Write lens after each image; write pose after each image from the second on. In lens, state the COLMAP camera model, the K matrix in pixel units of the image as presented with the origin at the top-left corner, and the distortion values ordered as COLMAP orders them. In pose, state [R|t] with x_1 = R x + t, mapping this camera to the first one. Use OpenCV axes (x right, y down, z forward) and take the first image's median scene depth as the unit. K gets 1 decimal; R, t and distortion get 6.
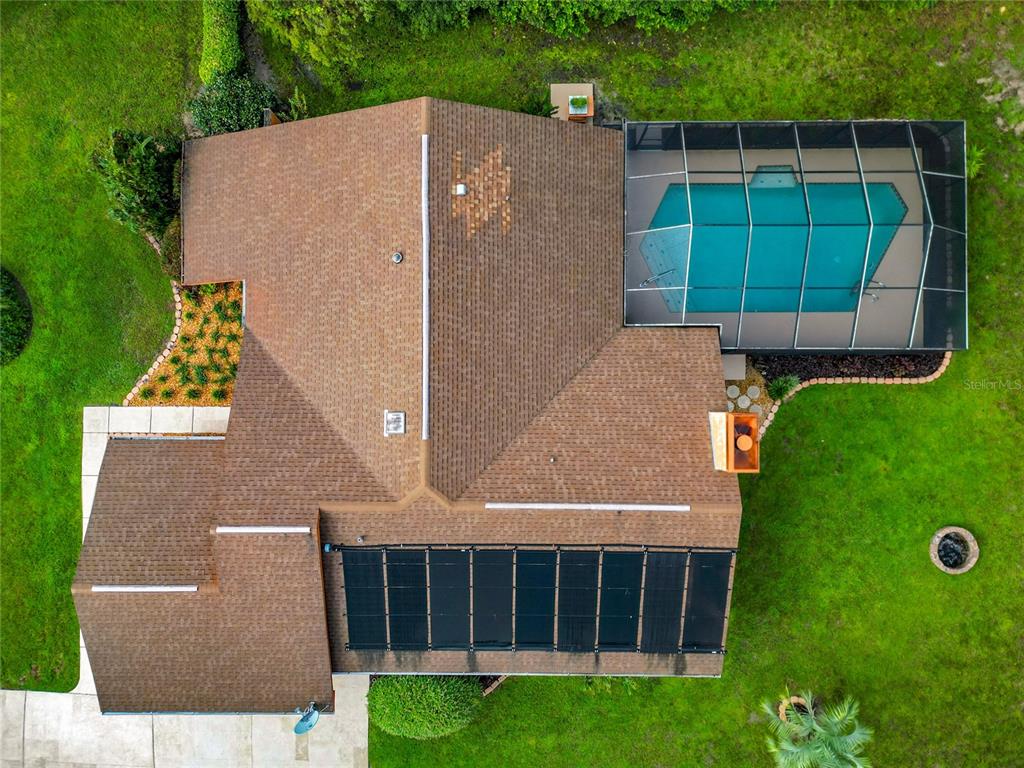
lens RADIAL K [[719.5, 0, 512.0], [0, 719.5, 384.0], [0, 0, 1]] dist [0.063602, -0.078940]
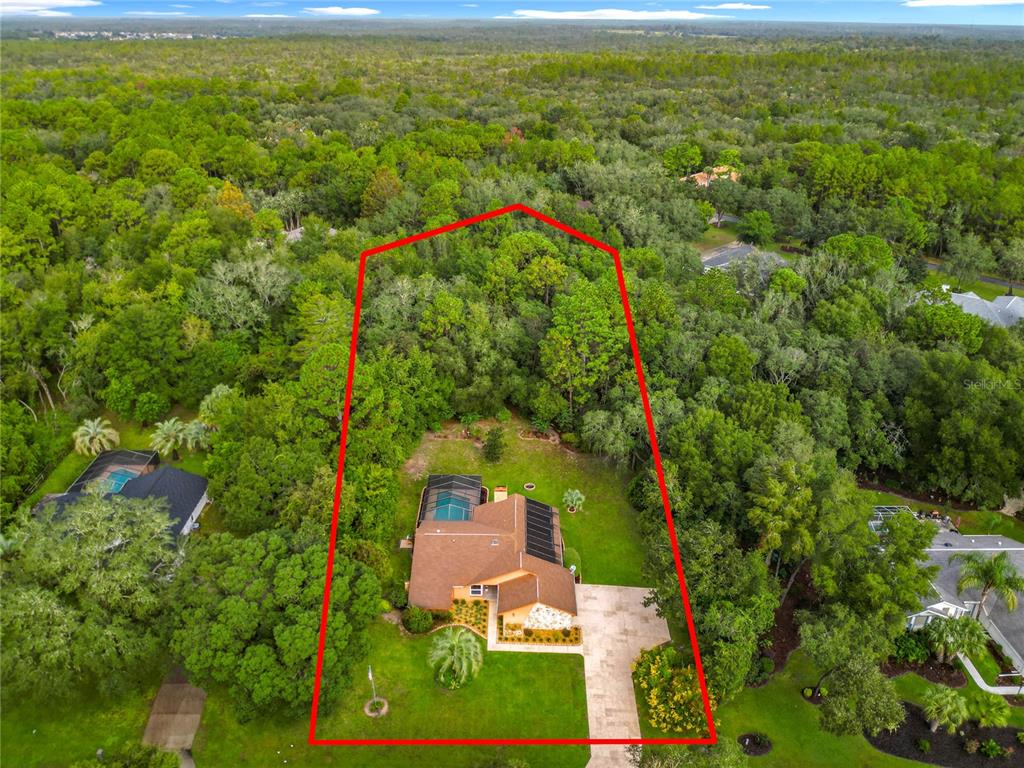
lens RADIAL K [[764.0, 0, 512.0], [0, 764.0, 384.0], [0, 0, 1]] dist [0.036273, -0.090803]
pose [[0.004922, -0.434031, 0.900885, -3.188497], [0.999258, 0.036556, 0.012152, 0.059658], [-0.038207, 0.900156, 0.433888, -1.448465]]
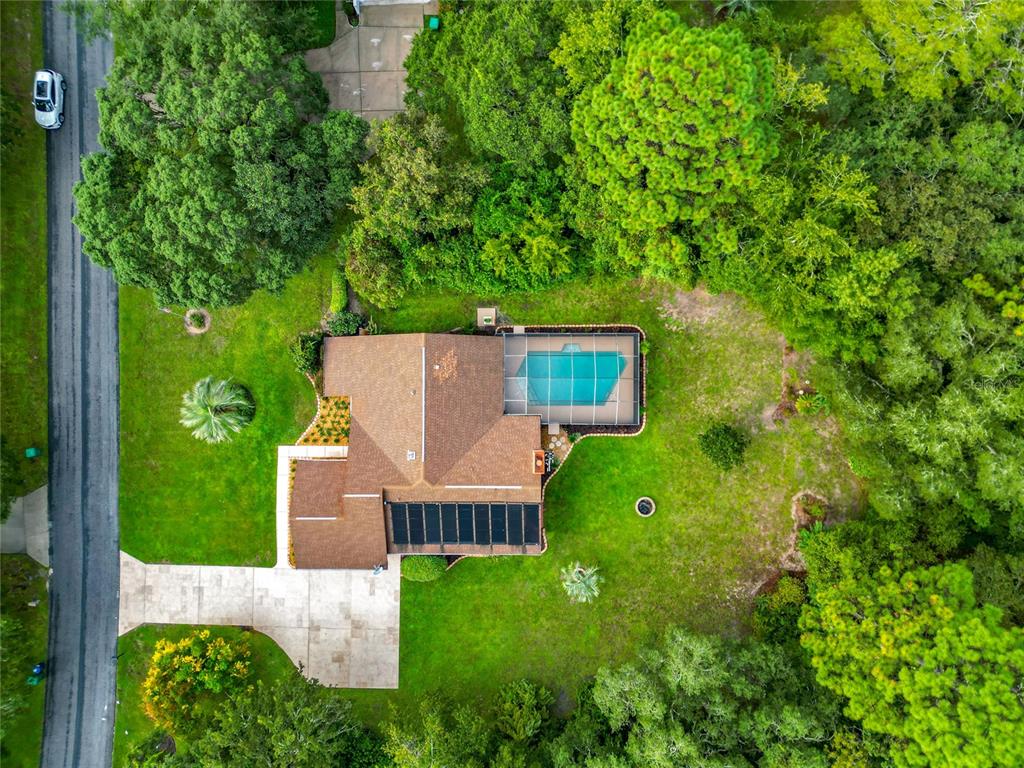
lens RADIAL K [[719.5, 0, 512.0], [0, 719.5, 384.0], [0, 0, 1]] dist [0.063602, -0.078940]
pose [[0.999882, -0.001412, -0.015317, 0.215707], [0.001405, 0.999999, -0.000417, -0.180101], [0.015317, 0.000396, 0.999883, -1.429895]]
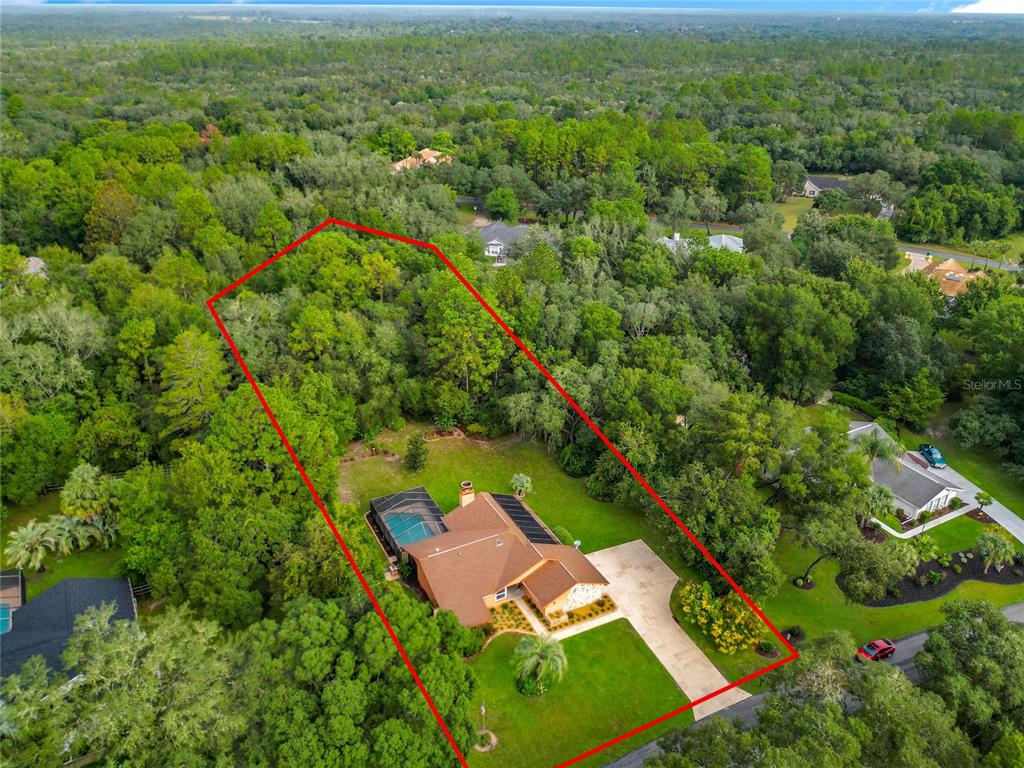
lens RADIAL K [[760.6, 0, 512.0], [0, 760.6, 384.0], [0, 0, 1]] dist [0.048244, -0.073716]
pose [[-0.466783, -0.396769, 0.790372, -2.786001], [0.883673, -0.173746, 0.434665, -1.366308], [-0.035138, 0.901325, 0.431716, -1.404670]]
